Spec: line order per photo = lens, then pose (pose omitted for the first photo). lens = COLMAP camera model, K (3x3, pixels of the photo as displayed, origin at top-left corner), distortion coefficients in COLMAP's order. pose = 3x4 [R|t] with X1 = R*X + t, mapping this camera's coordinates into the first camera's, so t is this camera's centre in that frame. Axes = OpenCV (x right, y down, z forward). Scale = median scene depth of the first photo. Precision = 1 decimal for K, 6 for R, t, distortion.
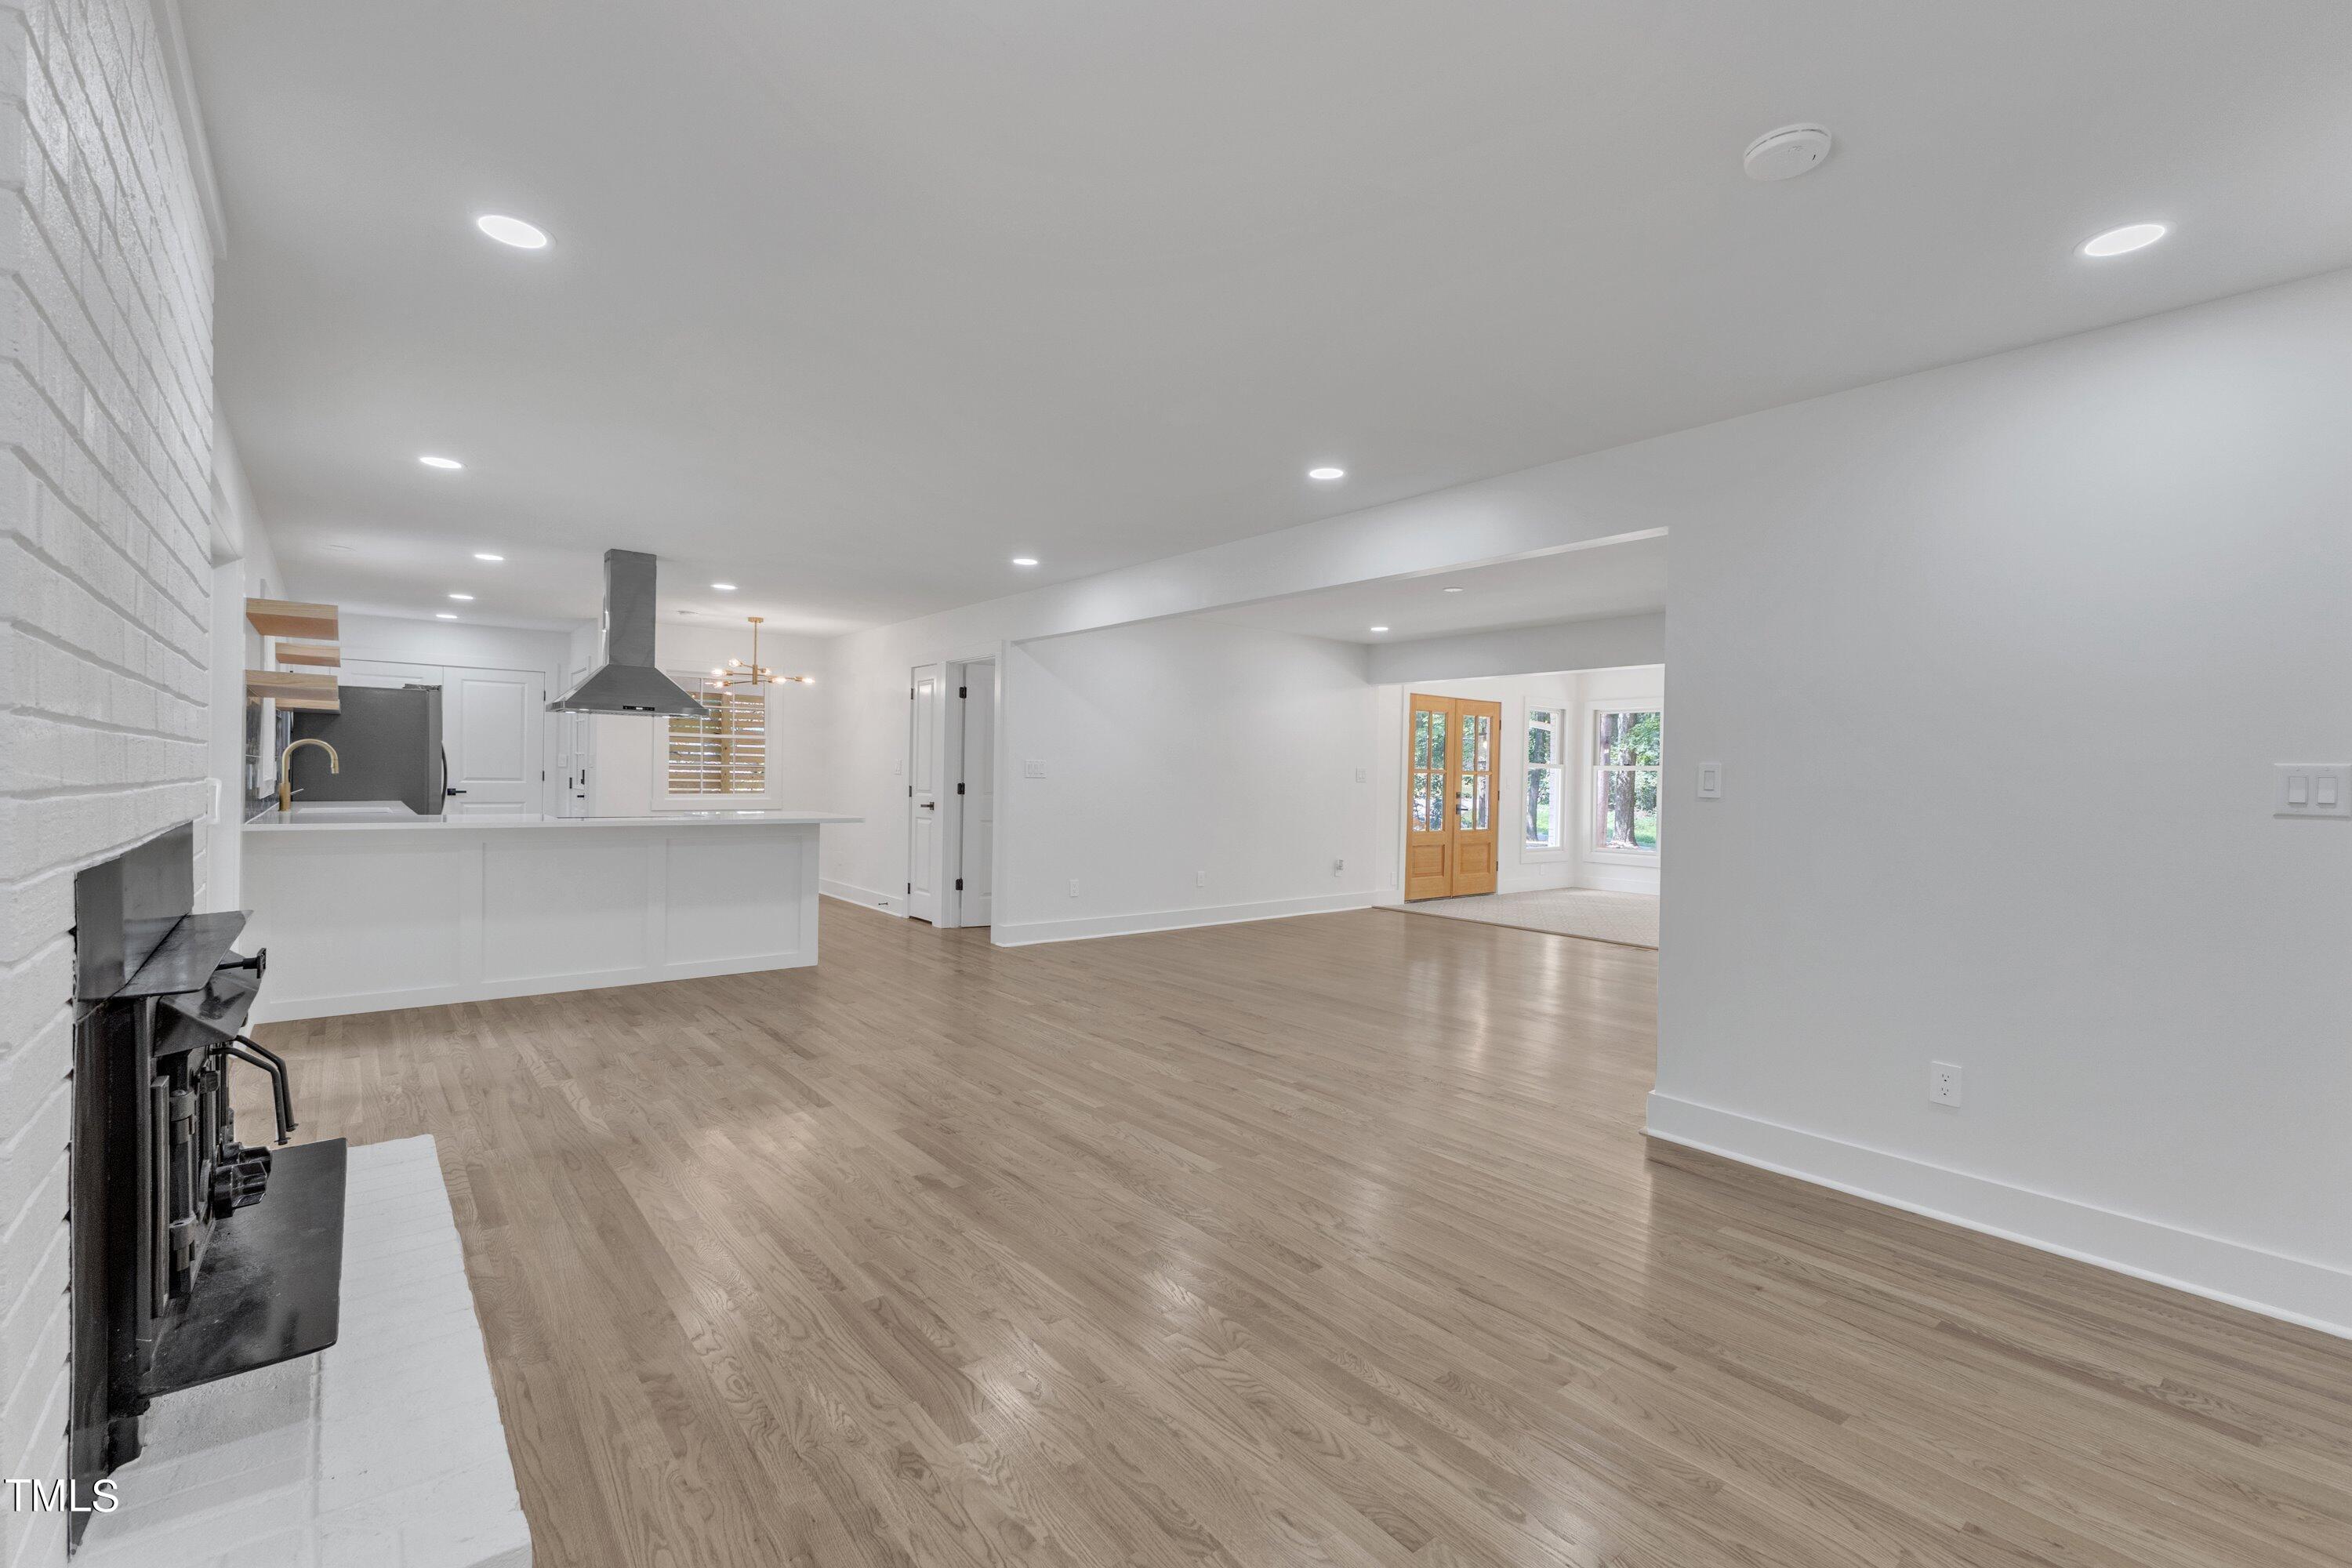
lens RADIAL K [[1047.1, 0, 1182.2], [0, 1047.1, 785.4], [0, 0, 1]] dist [0.004297, -0.000545]
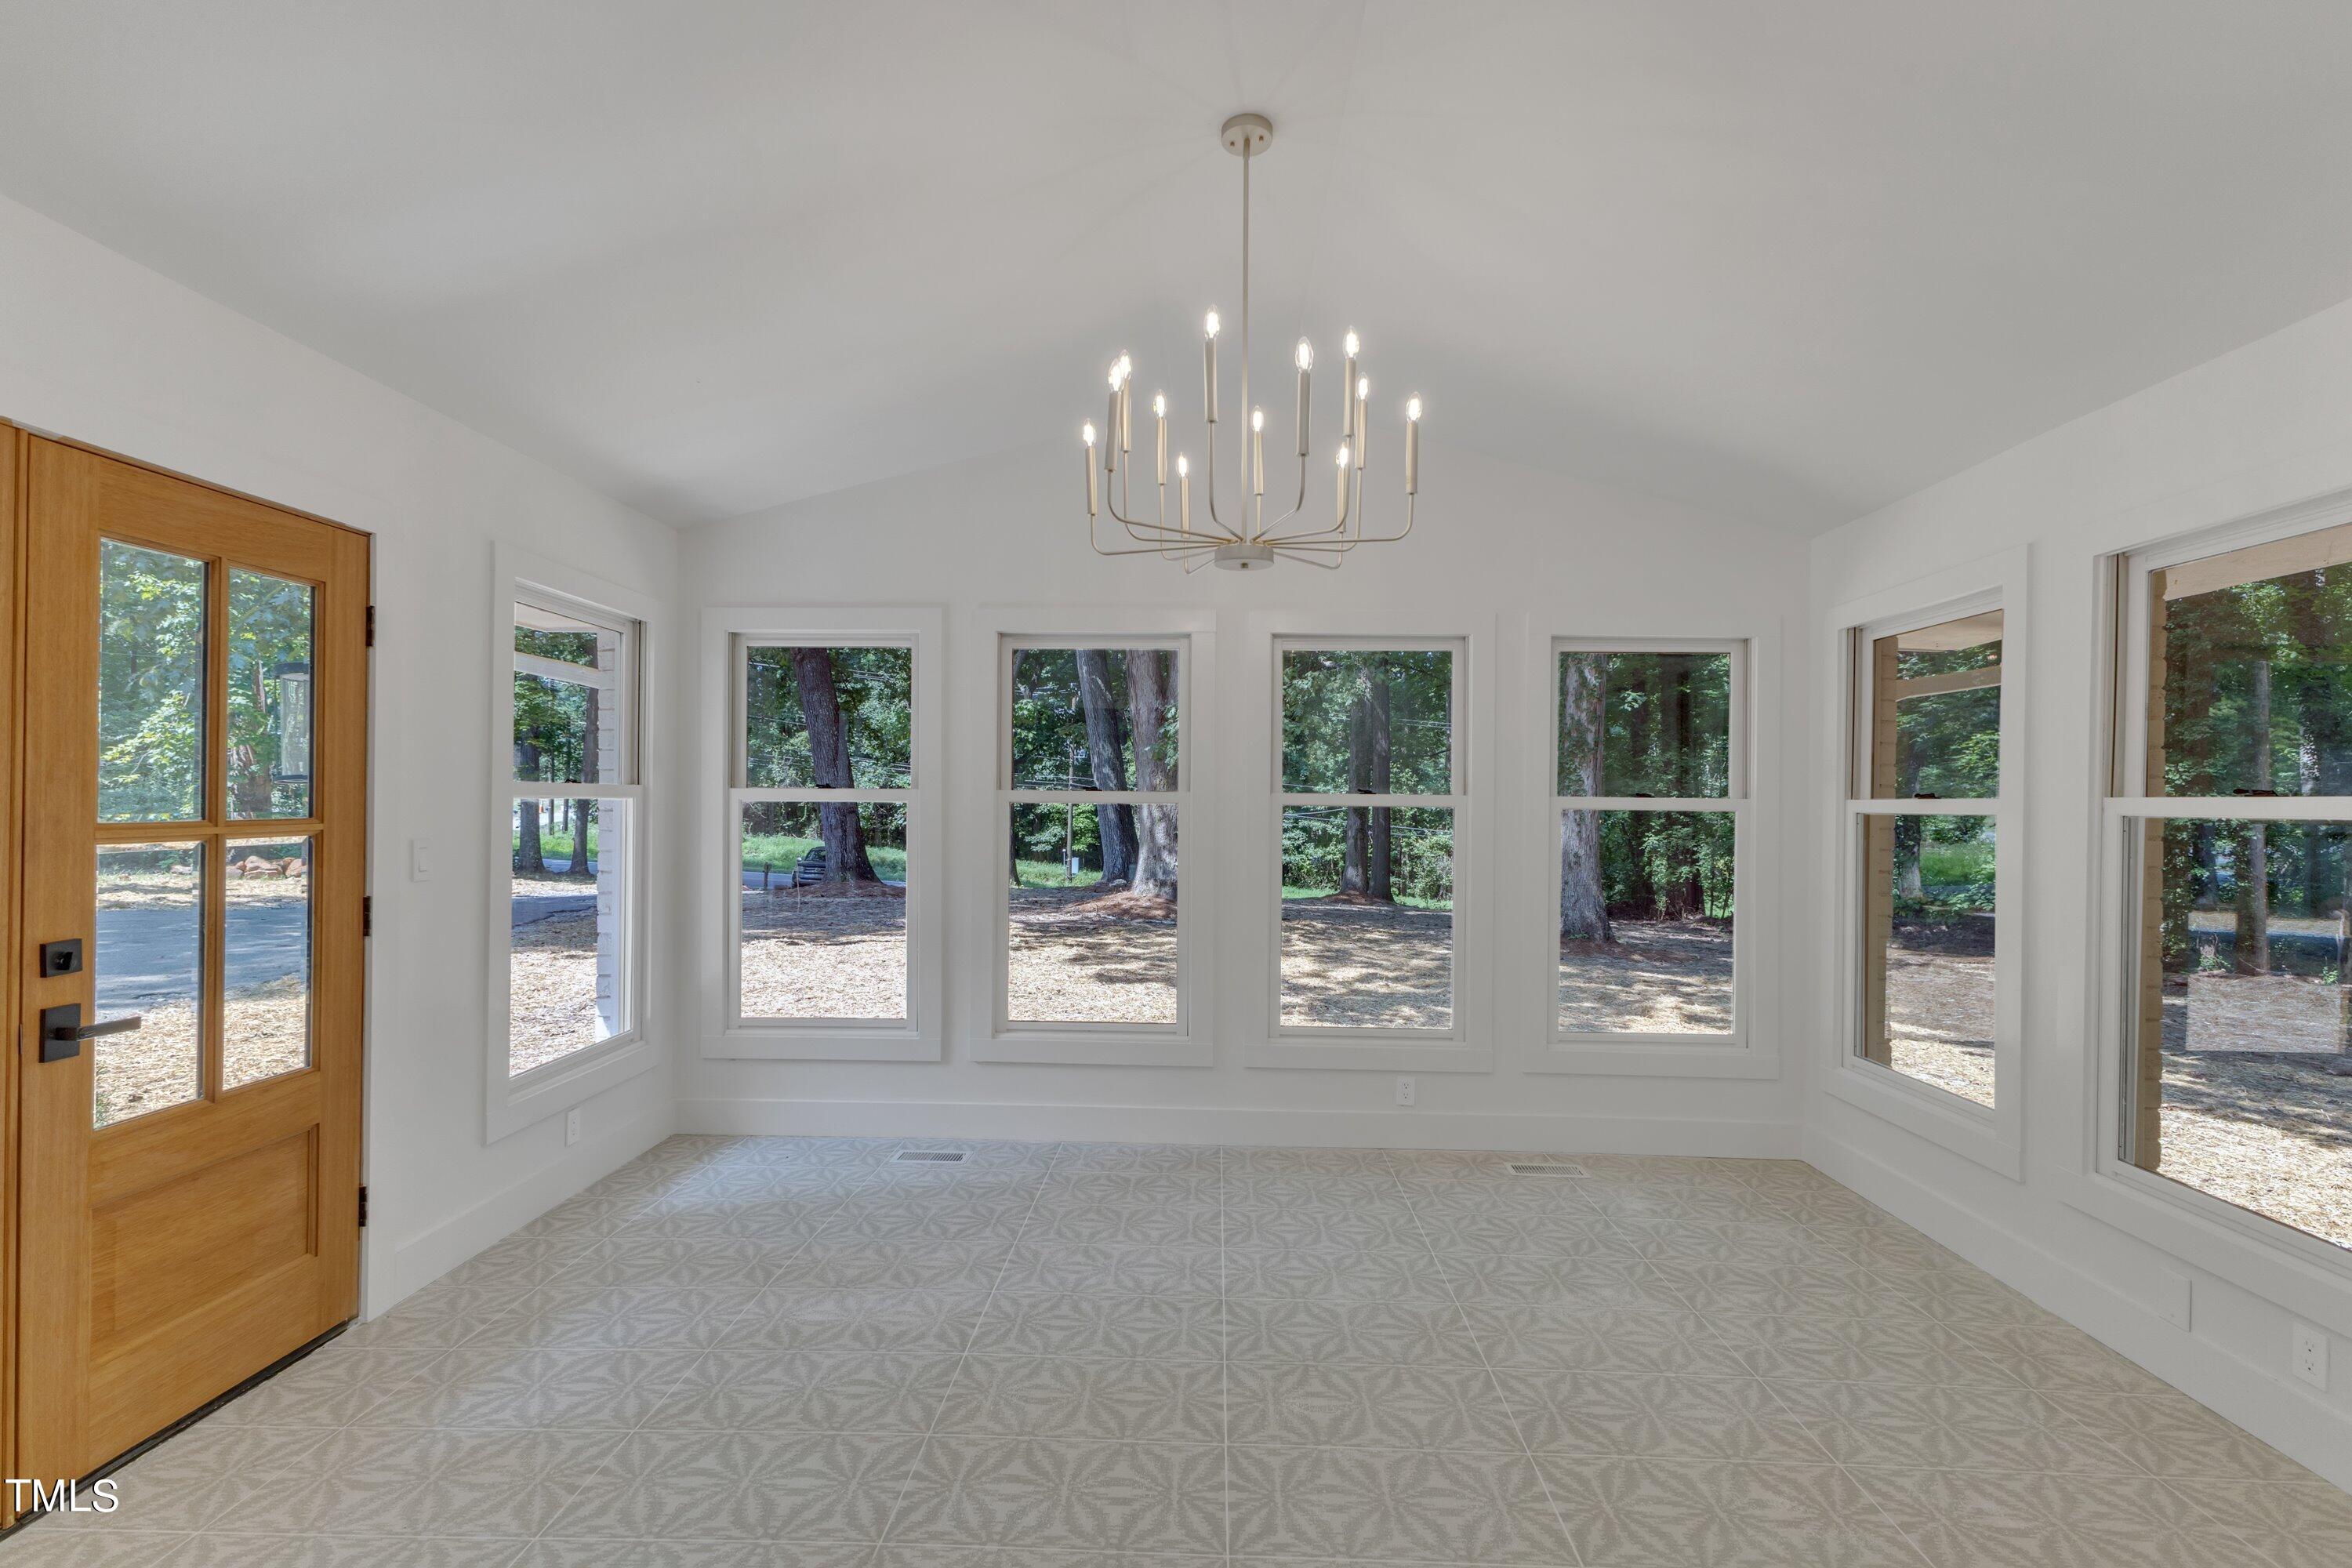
lens RADIAL K [[1047.1, 0, 1192.9], [0, 1047.1, 791.9], [0, 0, 1]] dist [0.004297, -0.000545]
pose [[0.671397, -0.016844, 0.740906, 0.255663], [0.015211, 0.999844, 0.008946, -0.019244], [-0.740942, 0.005263, 0.671549, 0.705589]]
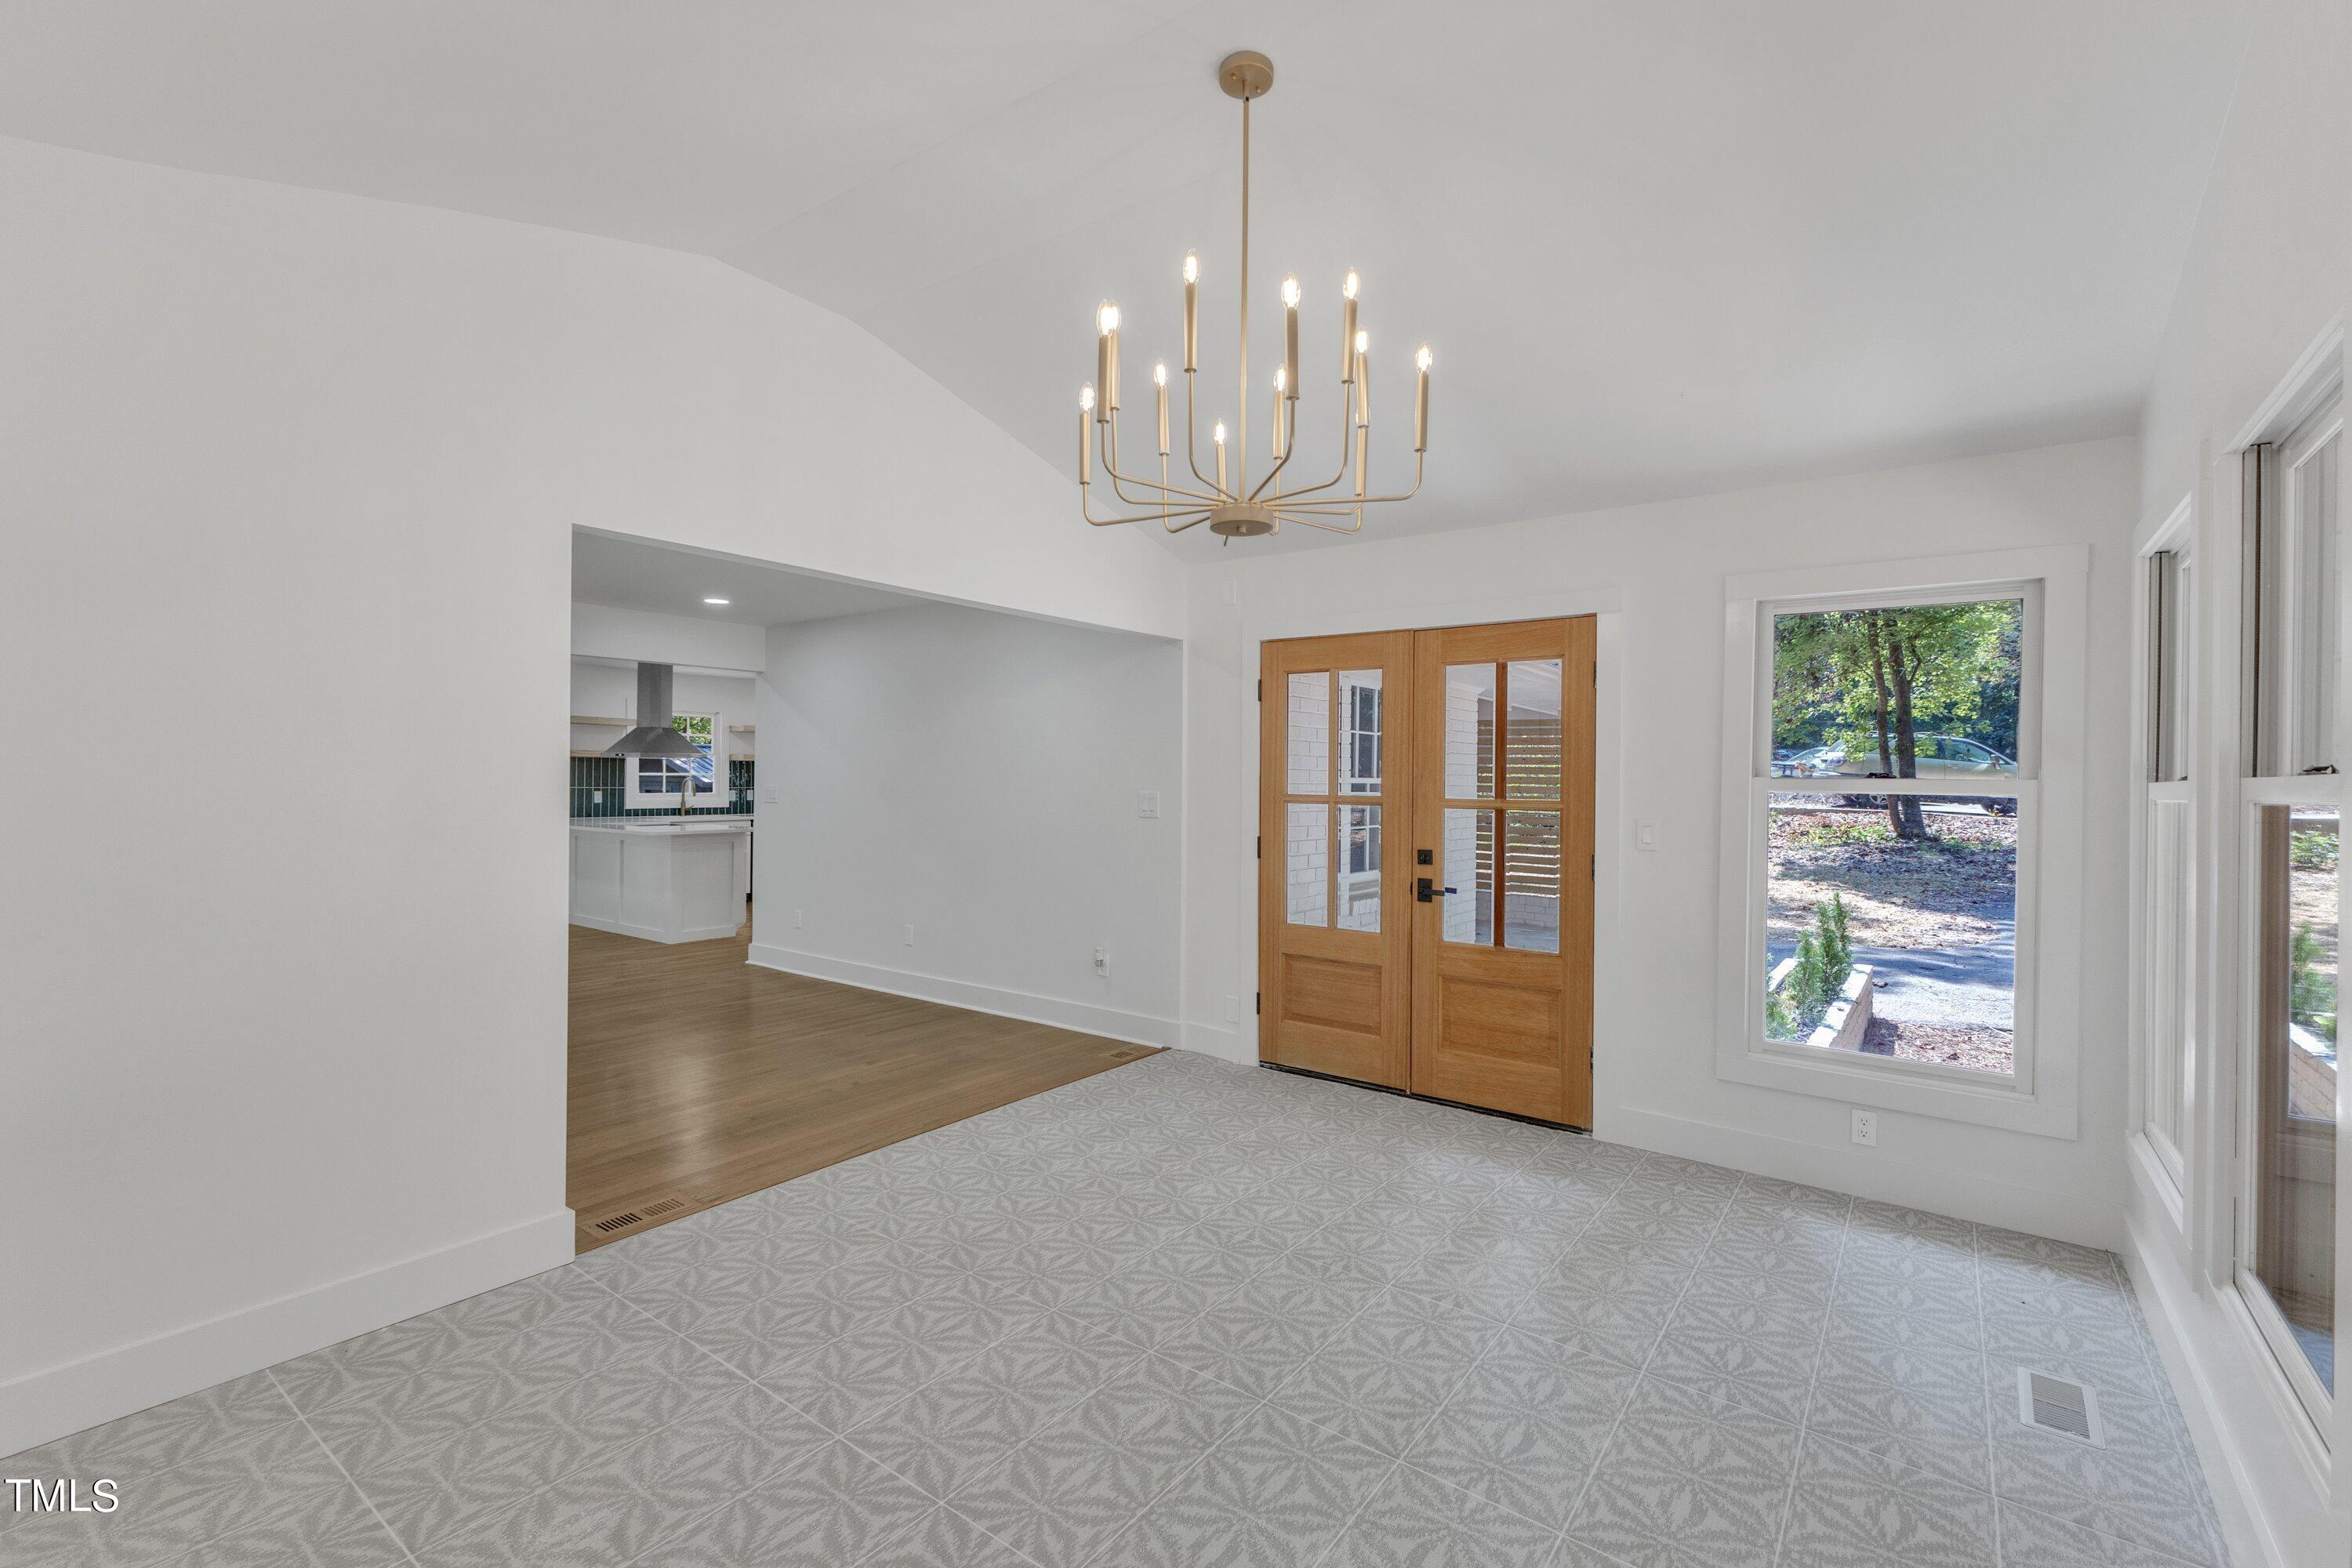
lens RADIAL K [[1047.1, 0, 1178.5], [0, 1047.1, 781.1], [0, 0, 1]] dist [0.004297, -0.000545]
pose [[0.196985, -0.023153, -0.980133, 0.650474], [-0.015559, 0.999521, -0.026738, -0.008949], [0.980283, 0.020517, 0.196530, 0.799683]]
